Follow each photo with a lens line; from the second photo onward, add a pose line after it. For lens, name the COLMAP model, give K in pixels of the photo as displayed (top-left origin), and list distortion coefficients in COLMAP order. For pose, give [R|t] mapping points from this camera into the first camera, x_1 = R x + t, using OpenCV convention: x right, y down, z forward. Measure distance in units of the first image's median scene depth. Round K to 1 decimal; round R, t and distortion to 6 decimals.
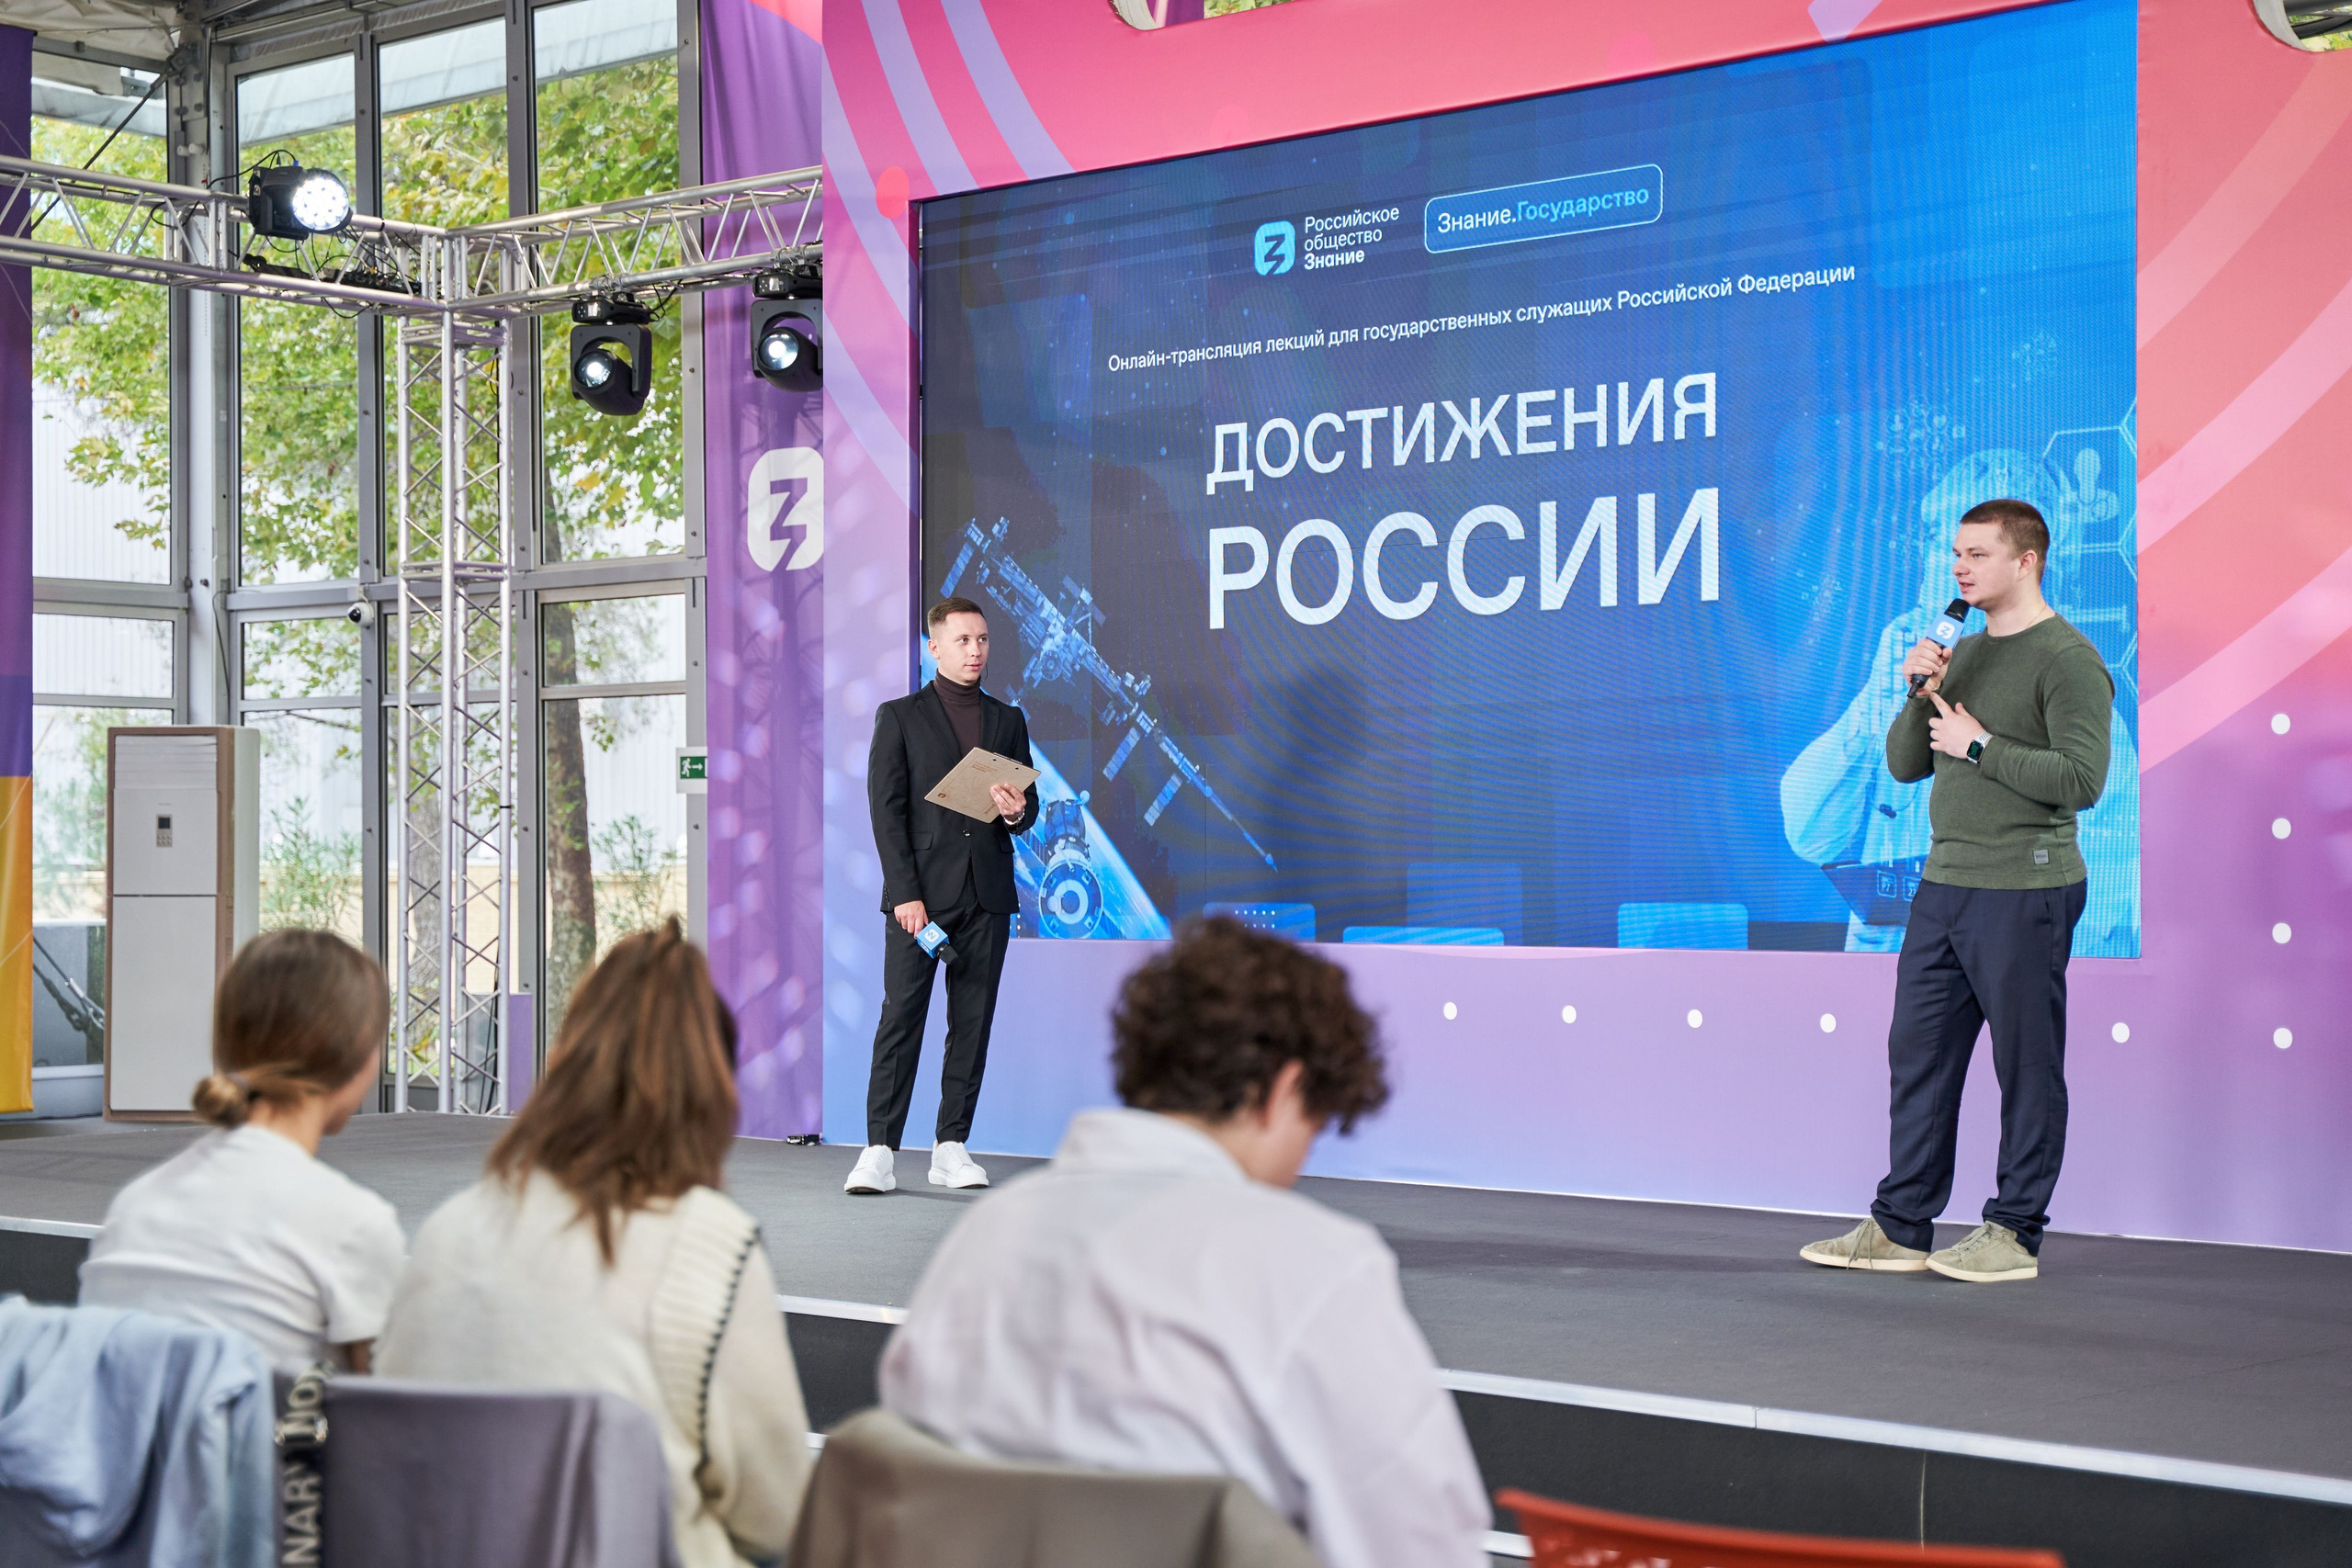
lens RADIAL K [[3794.6, 0, 1176.0], [0, 3794.6, 784.0], [0, 0, 1]] dist [0.164706, 0.107208]
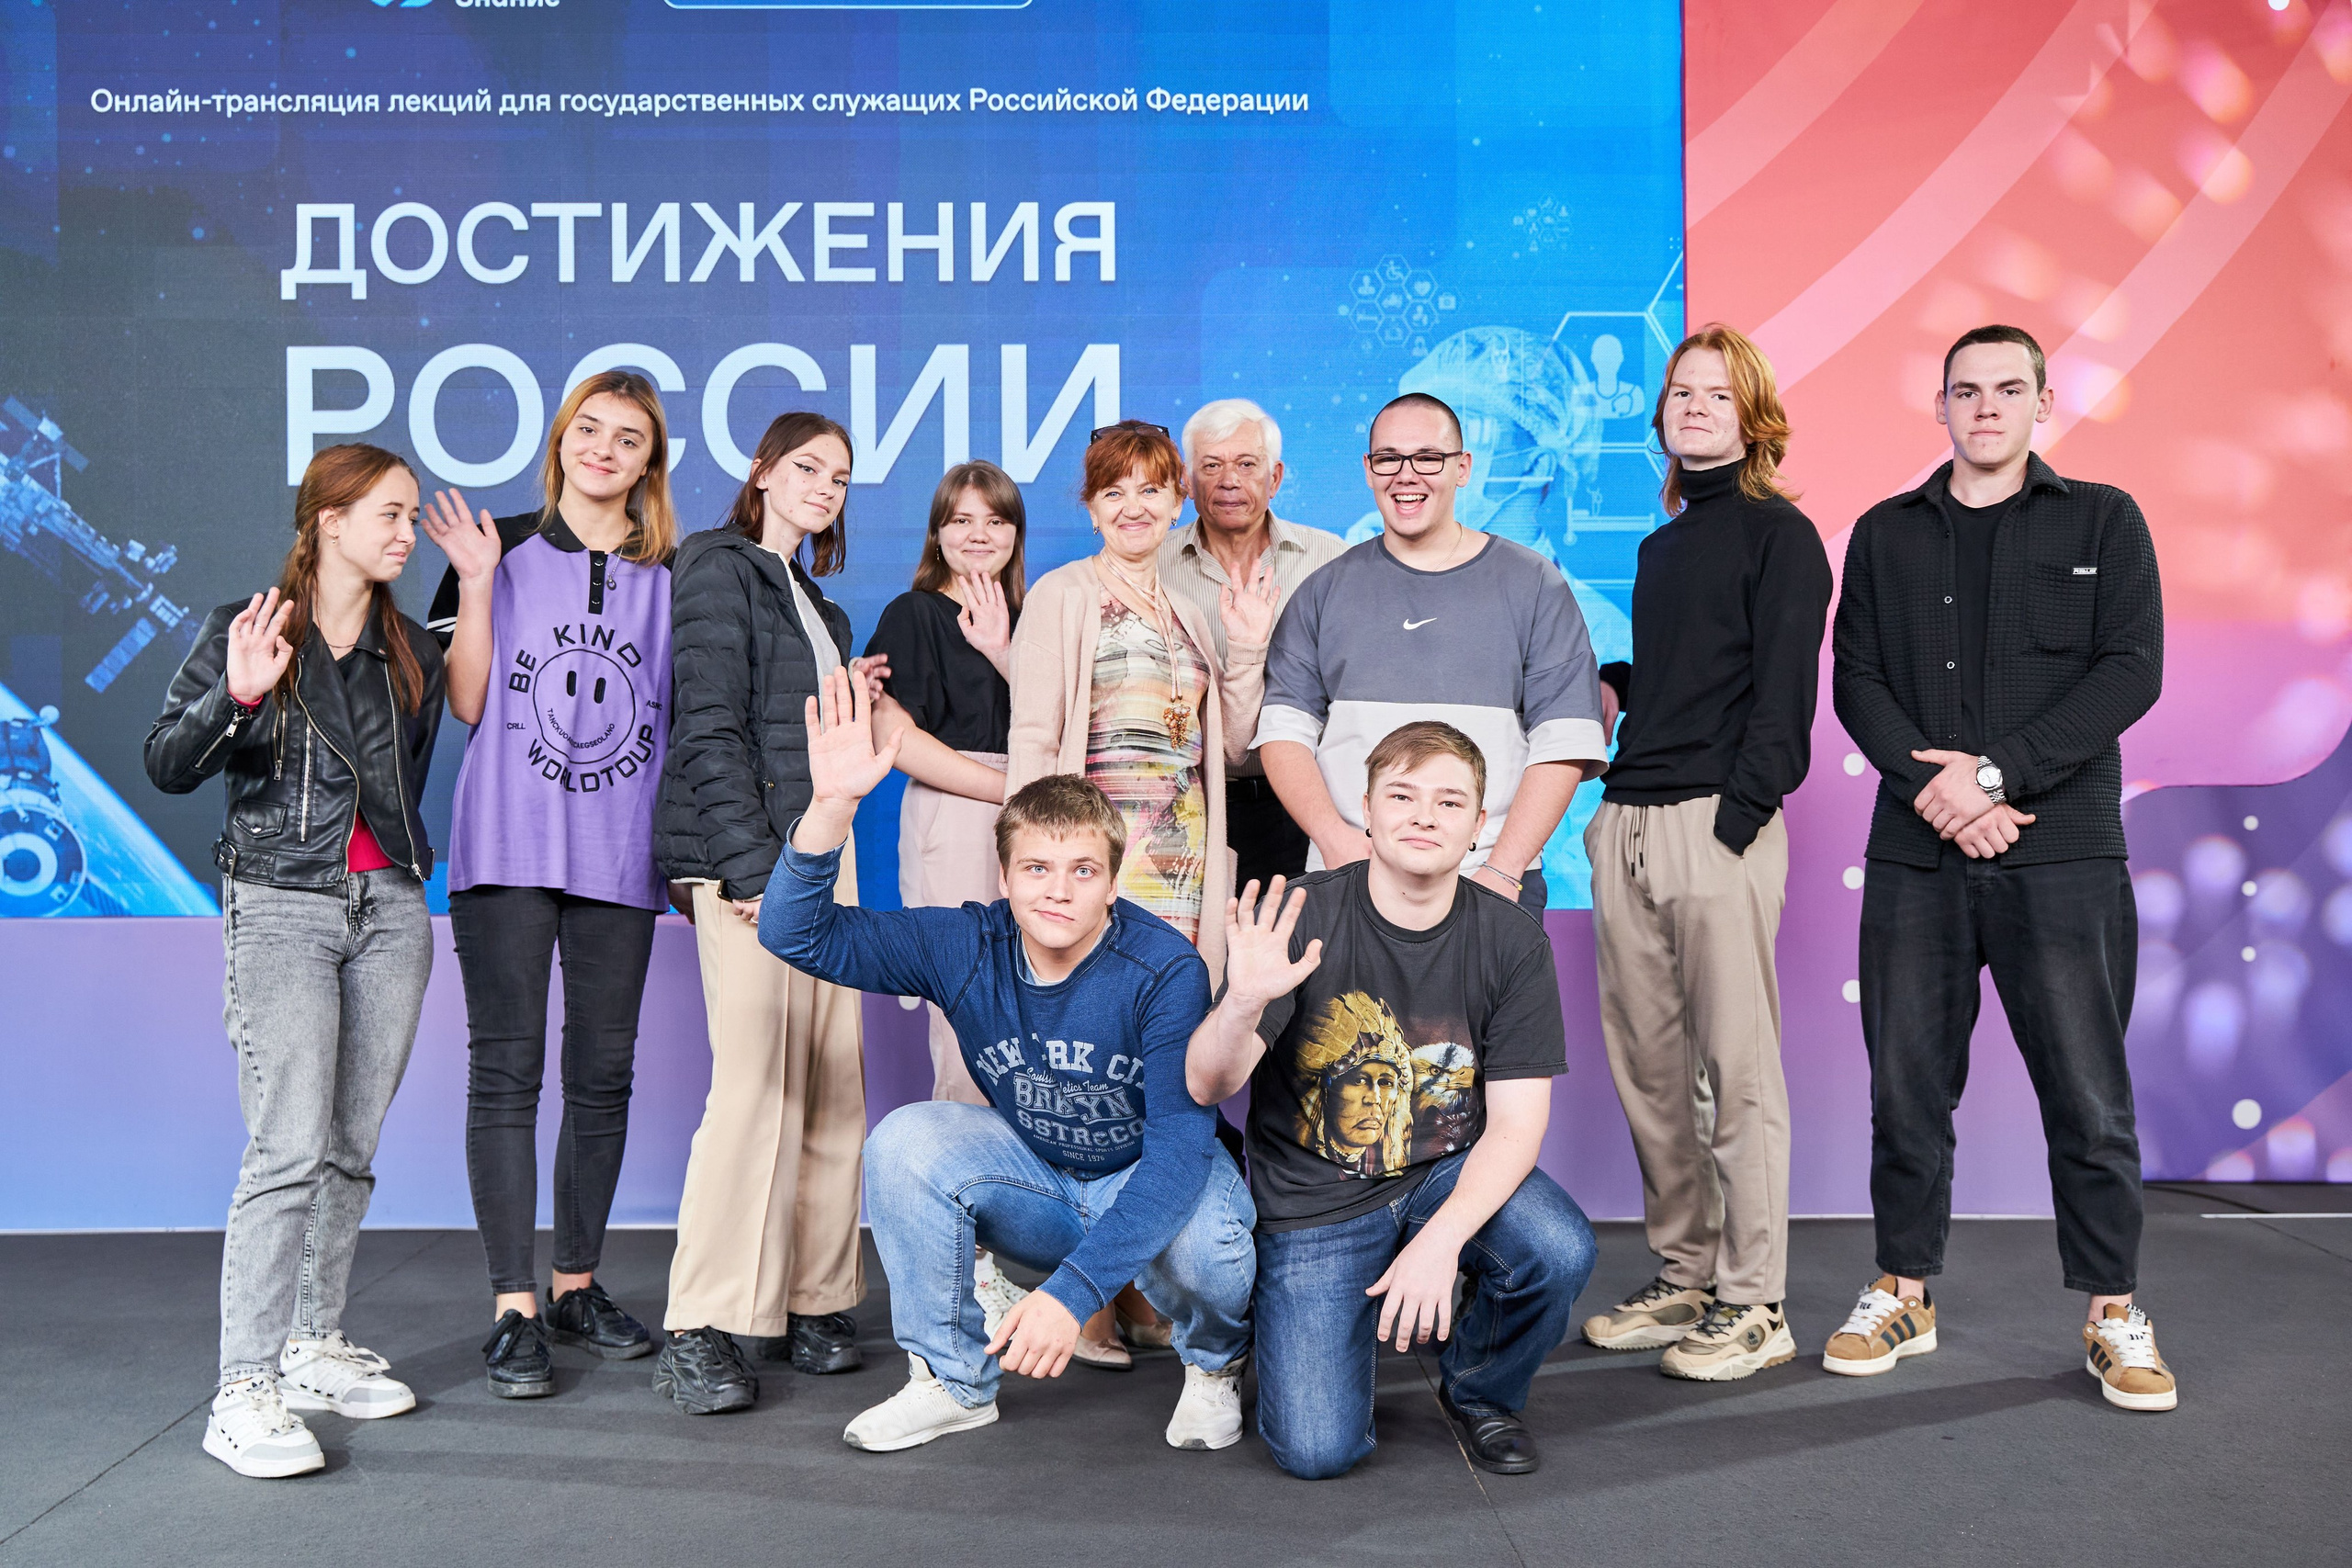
lens RADIAL K [[2689.4, 0, 1168.3], [0, 2689.4, 730.2], [0, 0, 1]] dist [-0.040658, 0.139106]
pose [[0.733033, -0.008979, 0.680134, -0.223284], [-0.011067, 0.999623, 0.025125, -0.009136], [-0.680103, -0.025945, 0.732657, 0.527053]]
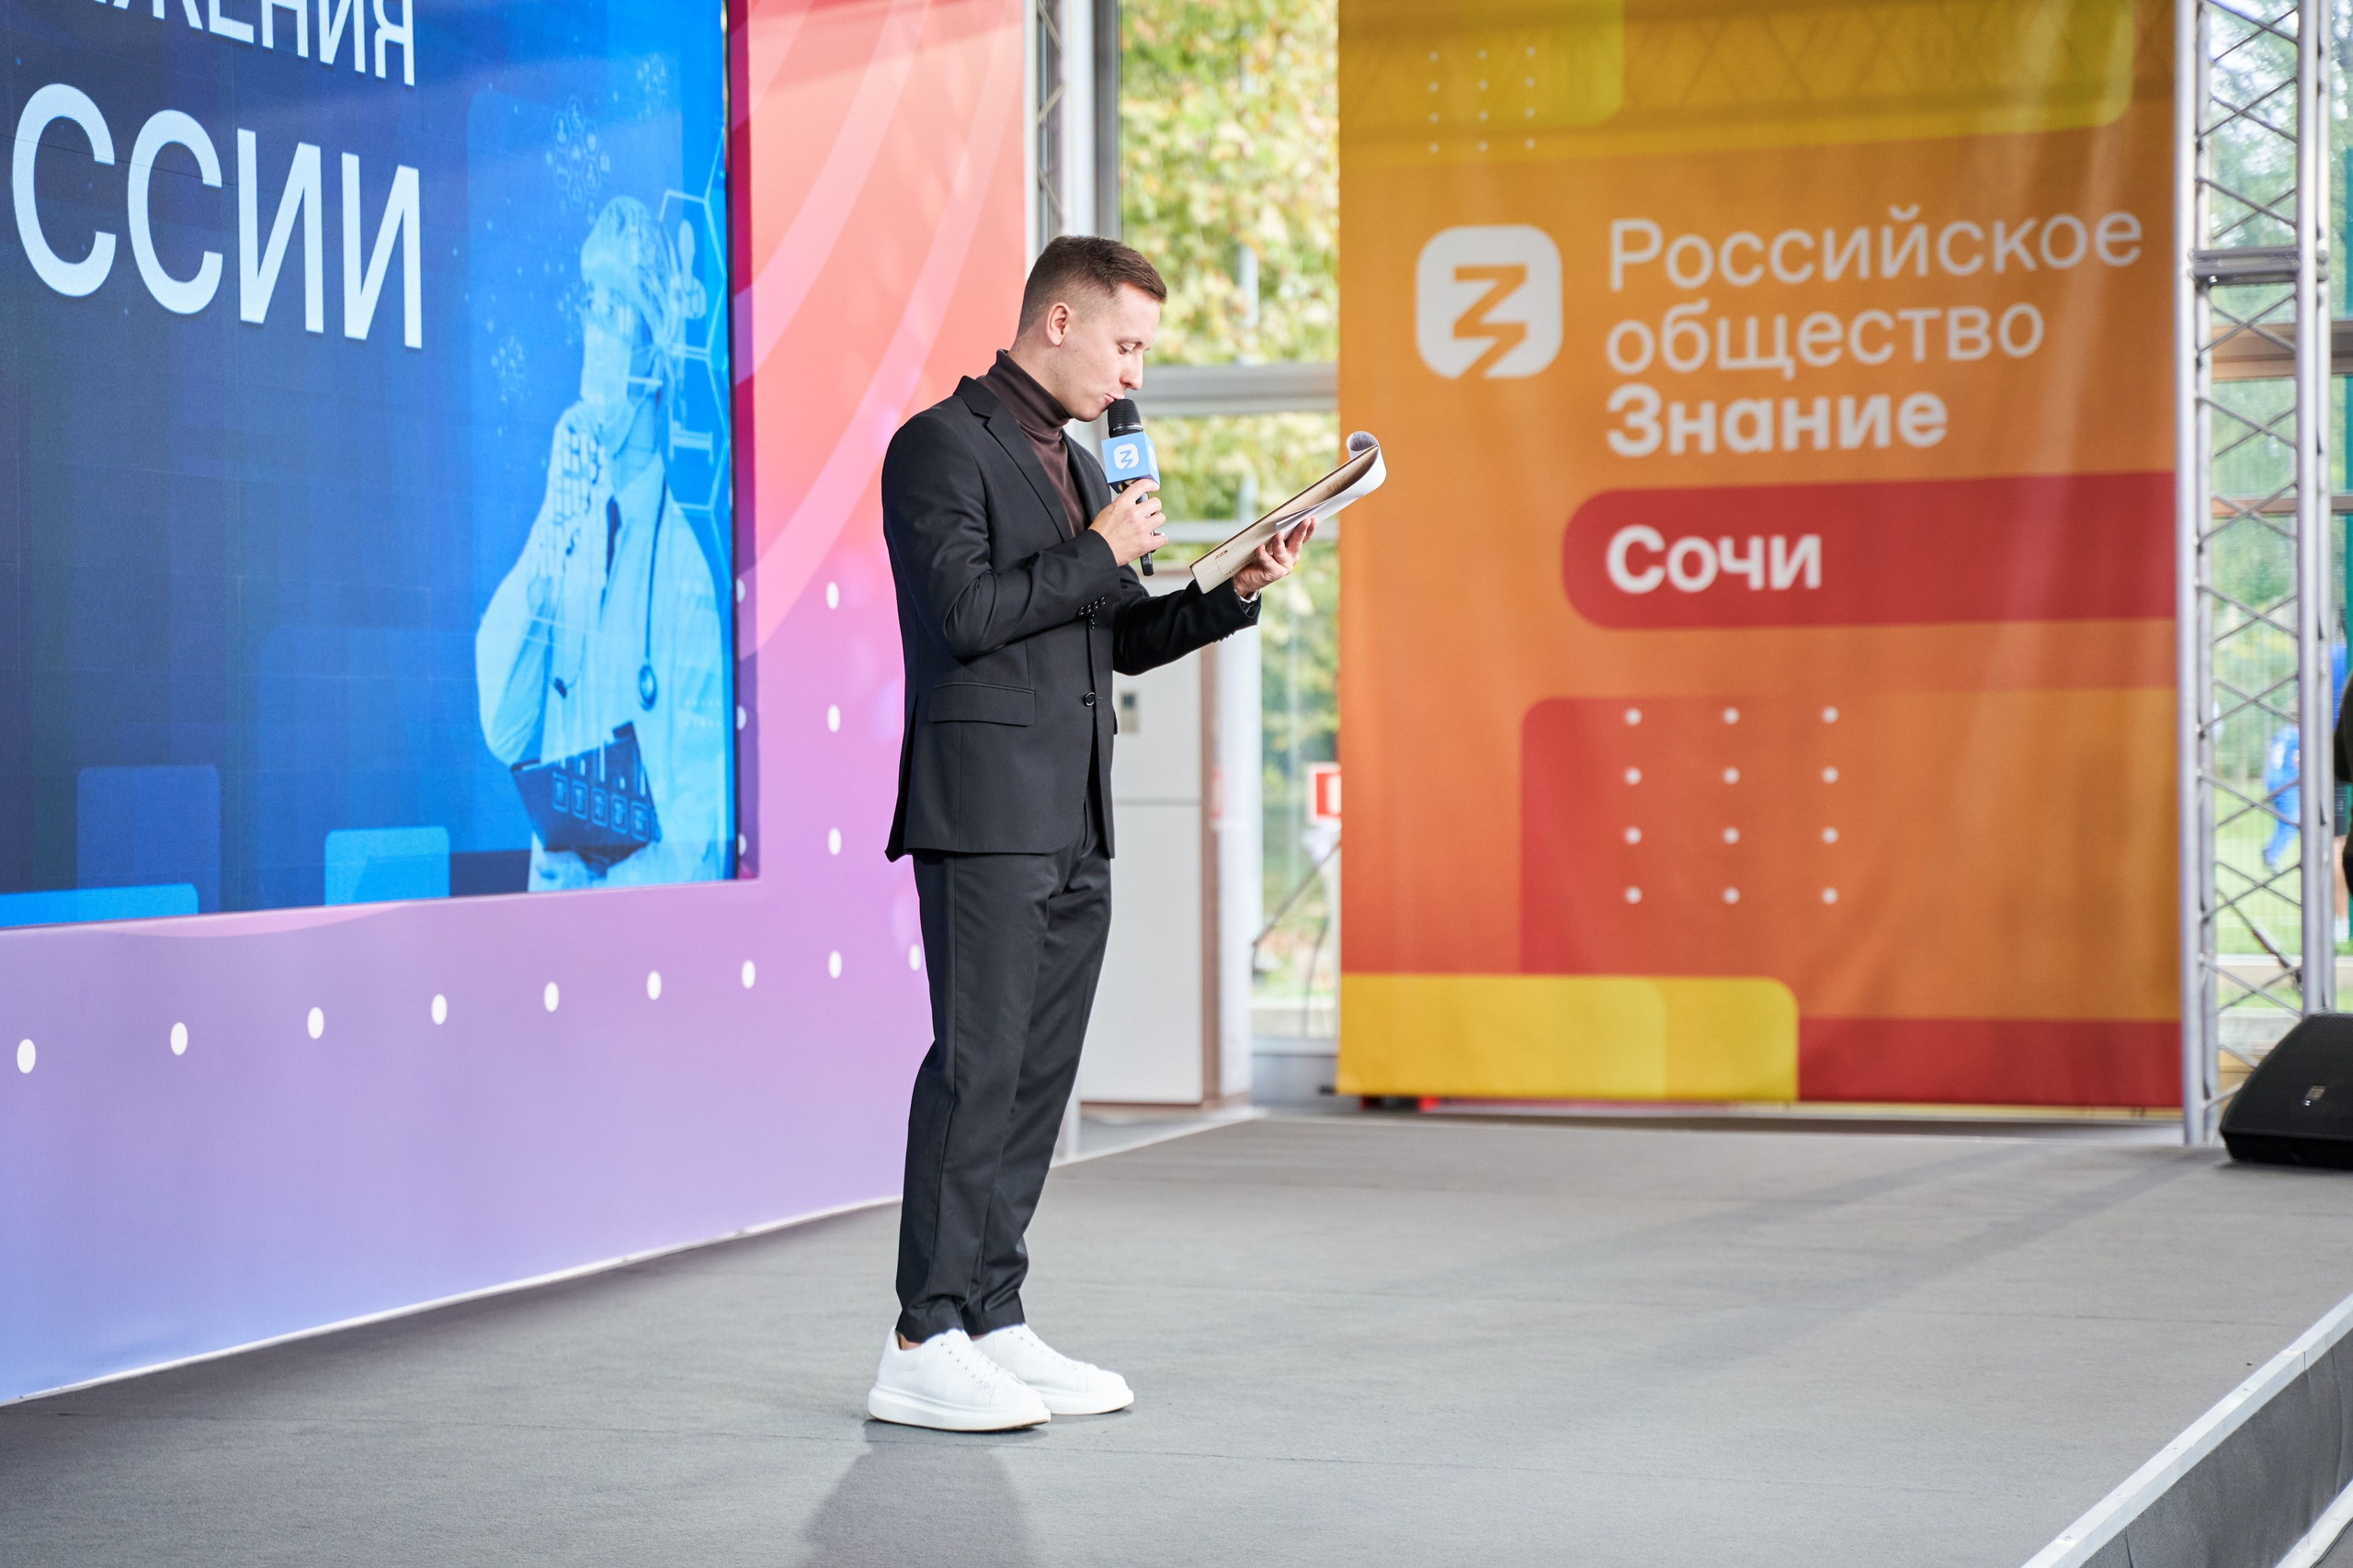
lens RADIAL K [[4987.1, 0, 1190.6], [0, 4987.1, 778.6], [0, 0, 1]] dist [0.275297, 0.102801]
pose [[-0.376370, -0.000525, 0.926469, -0.629304], [-0.010928, 0.999933, -0.003873, 0.023161], [-0.926405, -0.011582, -0.376350, 1.104770]]
